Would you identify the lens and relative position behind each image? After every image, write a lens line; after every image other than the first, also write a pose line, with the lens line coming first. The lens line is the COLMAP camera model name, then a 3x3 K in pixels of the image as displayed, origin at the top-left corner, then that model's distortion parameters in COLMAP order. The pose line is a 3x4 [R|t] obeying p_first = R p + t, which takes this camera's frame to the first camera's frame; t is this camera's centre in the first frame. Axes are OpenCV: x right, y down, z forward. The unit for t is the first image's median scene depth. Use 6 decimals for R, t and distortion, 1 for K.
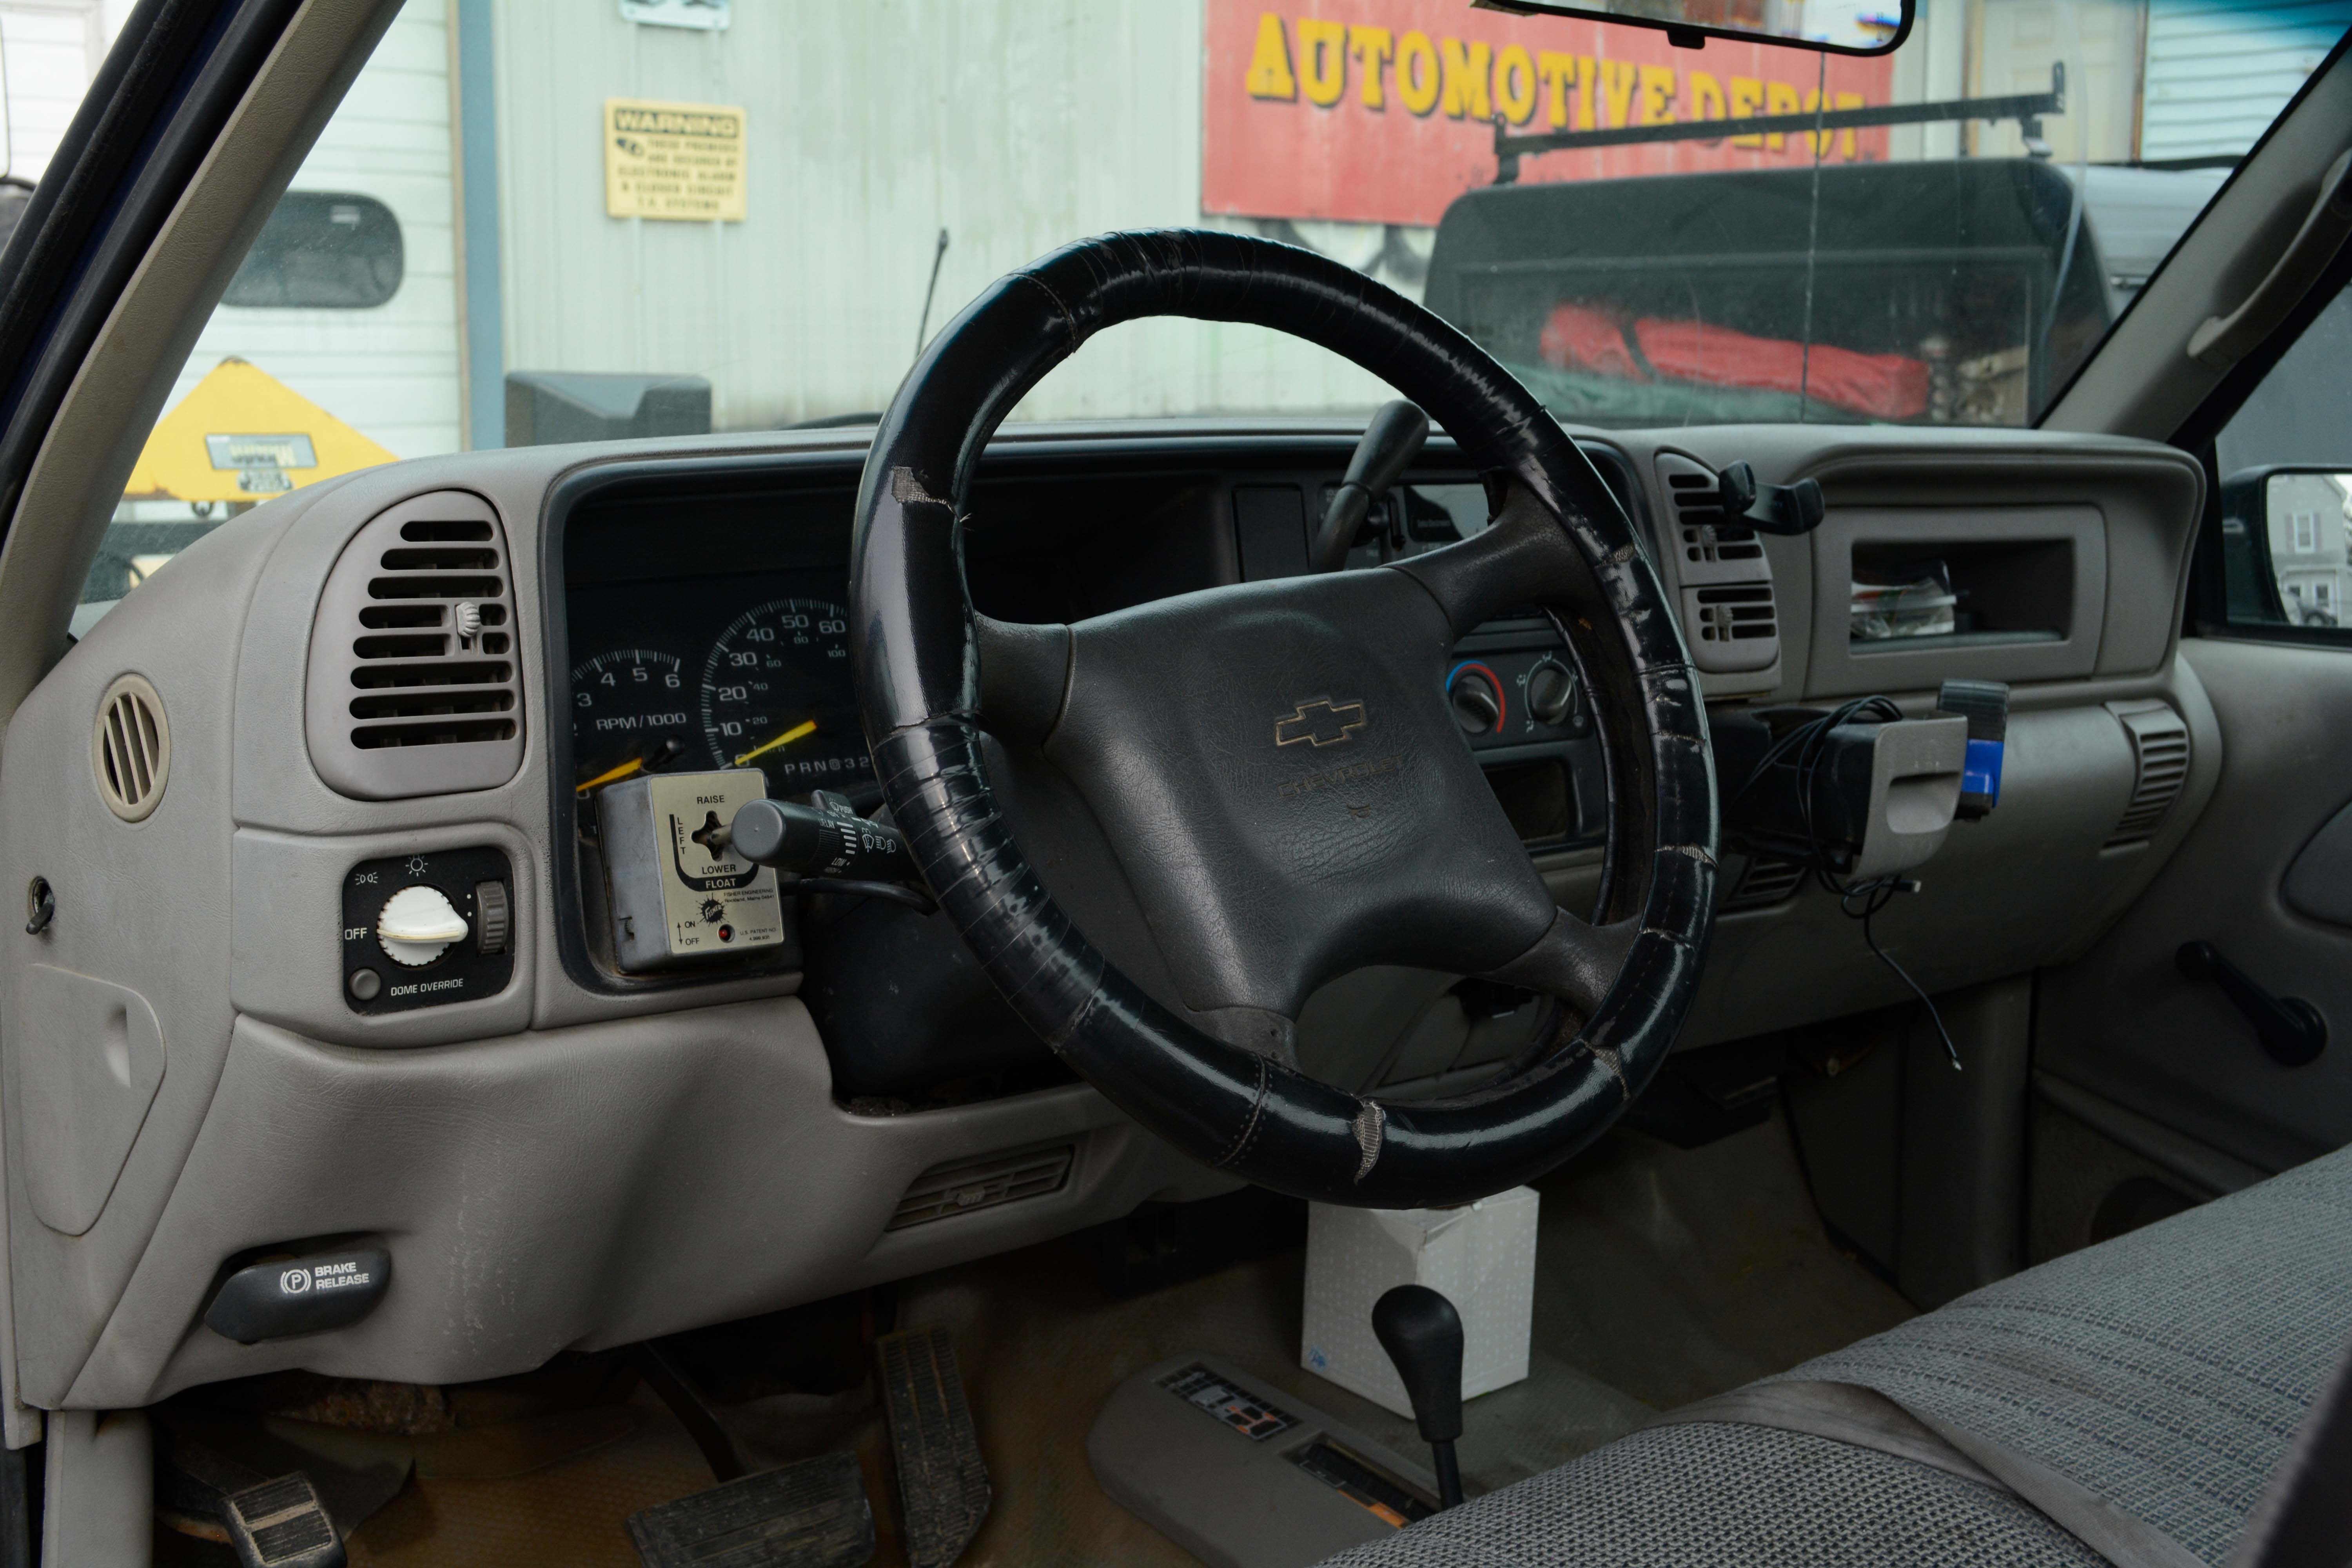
lens RADIAL K [[2529.0, 0, 1173.8], [0, 2529.0, 776.4], [0, 0, 1]] dist [-0.053769, 0.006637]
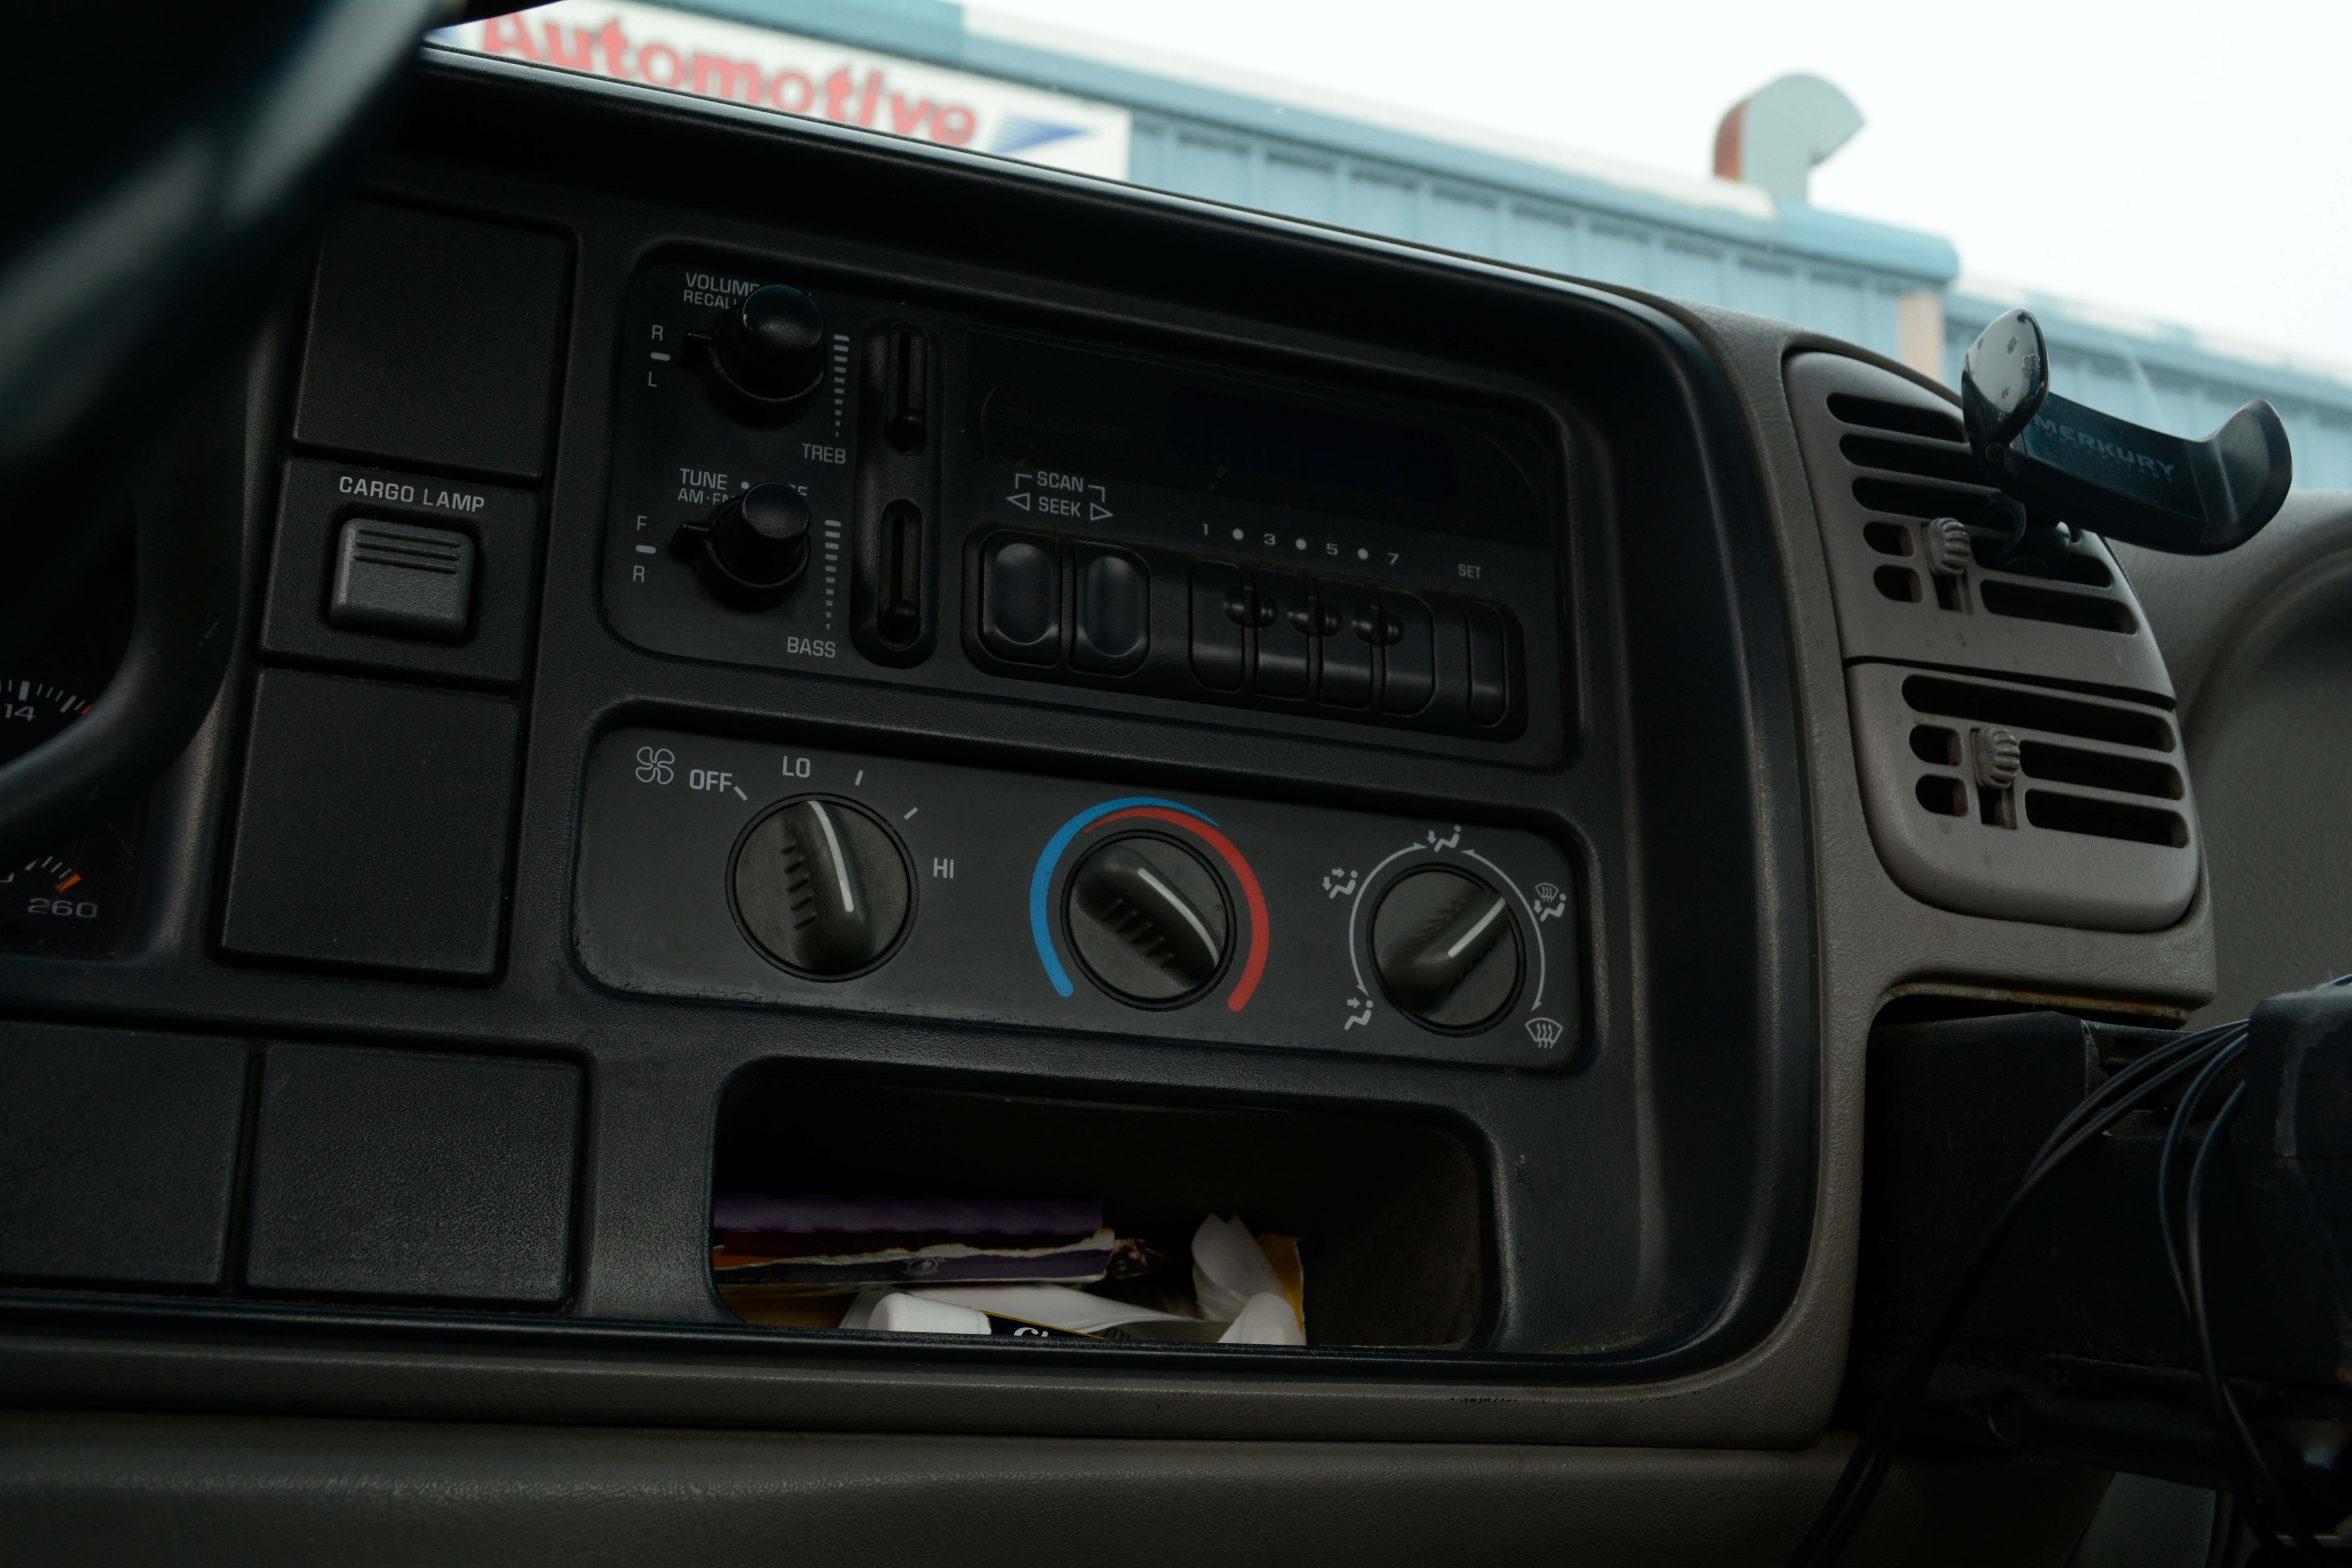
lens RADIAL K [[2366.2, 0, 1169.3], [0, 2366.2, 790.3], [0, 0, 1]] dist [-0.060286, 0.002279]
pose [[0.940219, -0.010948, -0.340394, 0.278796], [-0.098806, 0.947728, -0.303397, 0.063523], [0.325922, 0.318893, 0.889990, 0.852332]]
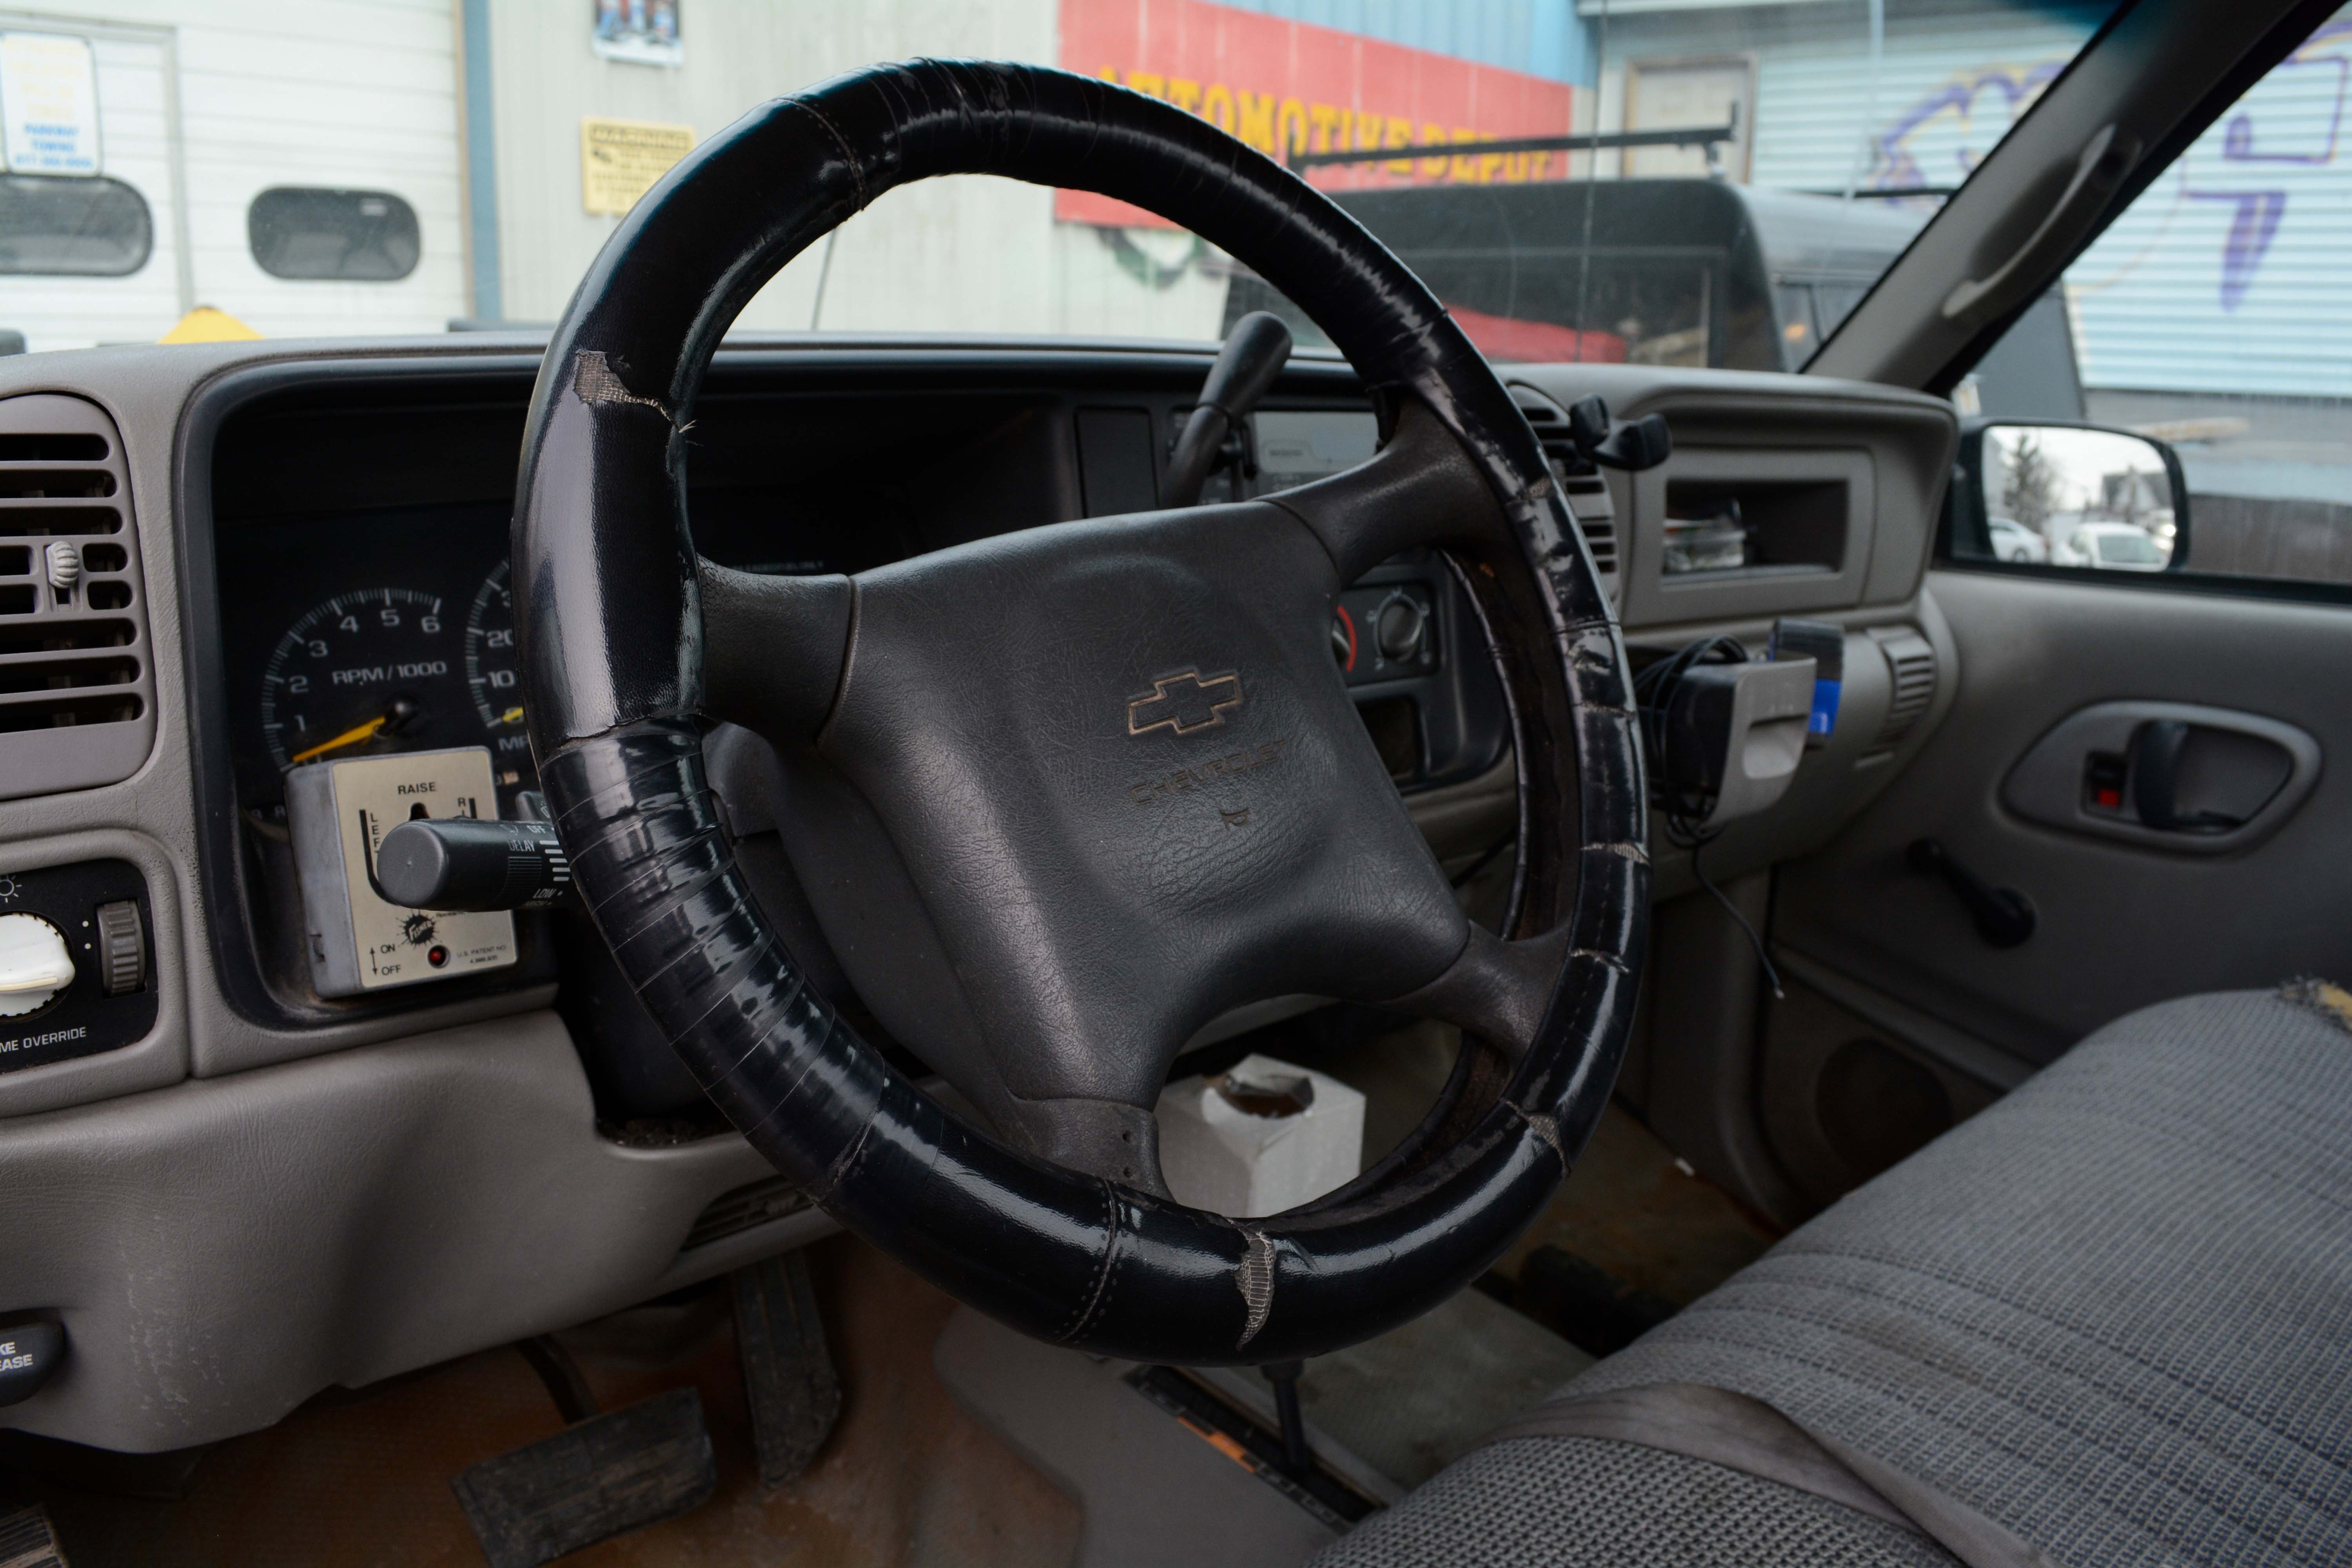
lens RADIAL K [[1812.8, 0, 1174.6], [0, 1812.8, 761.0], [0, 0, 1]] dist [-0.083243, 0.009761]
pose [[0.997013, 0.000697, 0.077227, 0.009983], [-0.005679, 0.997914, 0.064312, -0.033197], [-0.077021, -0.064558, 0.994937, 0.378140]]
